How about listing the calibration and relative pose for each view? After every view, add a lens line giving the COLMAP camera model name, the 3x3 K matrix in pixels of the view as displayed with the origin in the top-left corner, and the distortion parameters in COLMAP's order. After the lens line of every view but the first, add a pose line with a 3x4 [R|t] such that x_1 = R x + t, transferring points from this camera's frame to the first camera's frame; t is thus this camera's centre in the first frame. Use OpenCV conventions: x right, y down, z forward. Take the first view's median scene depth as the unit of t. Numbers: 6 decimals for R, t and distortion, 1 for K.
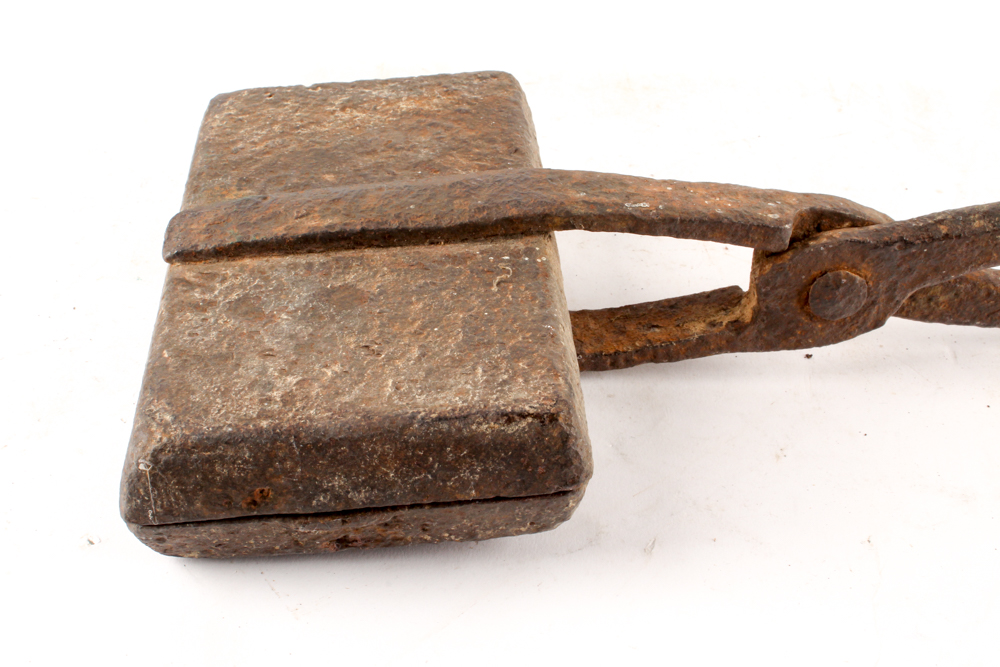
lens RADIAL K [[1294.5, 0, 497.5], [0, 1294.5, 334.1], [0, 0, 1]] dist [-0.053040, 0.000000]
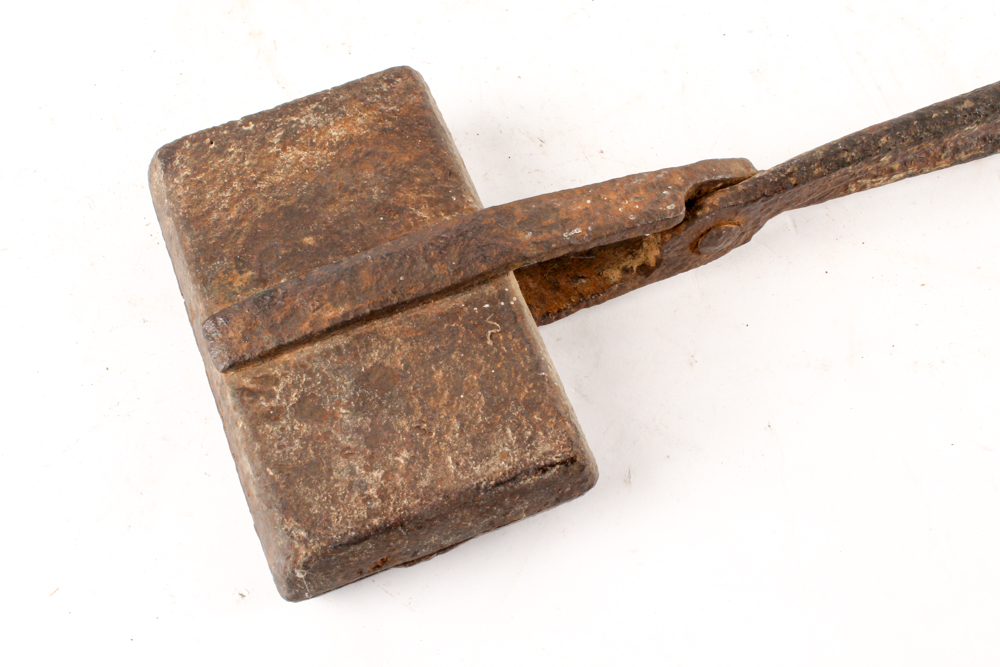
lens RADIAL K [[1294.5, 0, 503.1], [0, 1294.5, 335.0], [0, 0, 1]] dist [-0.053040, 0.000000]
pose [[0.954313, -0.257004, 0.152435, -0.180174], [0.169617, 0.885905, 0.431744, -0.582617], [-0.246003, -0.386163, 0.889022, -0.155318]]
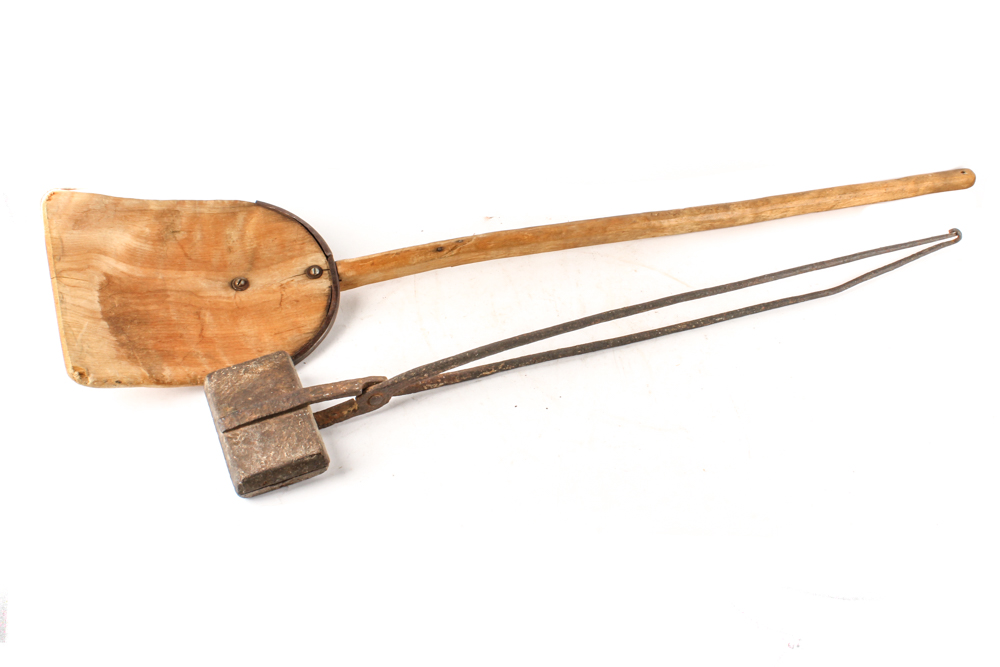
lens RADIAL K [[1040.3, 0, 498.3], [0, 1040.3, 330.9], [0, 0, 1]] dist [-0.095178, 0.000000]
pose [[0.943549, -0.213679, 0.253092, -0.188936], [0.173175, 0.969581, 0.172982, -0.834023], [-0.282356, -0.119388, 0.951852, -2.537699]]
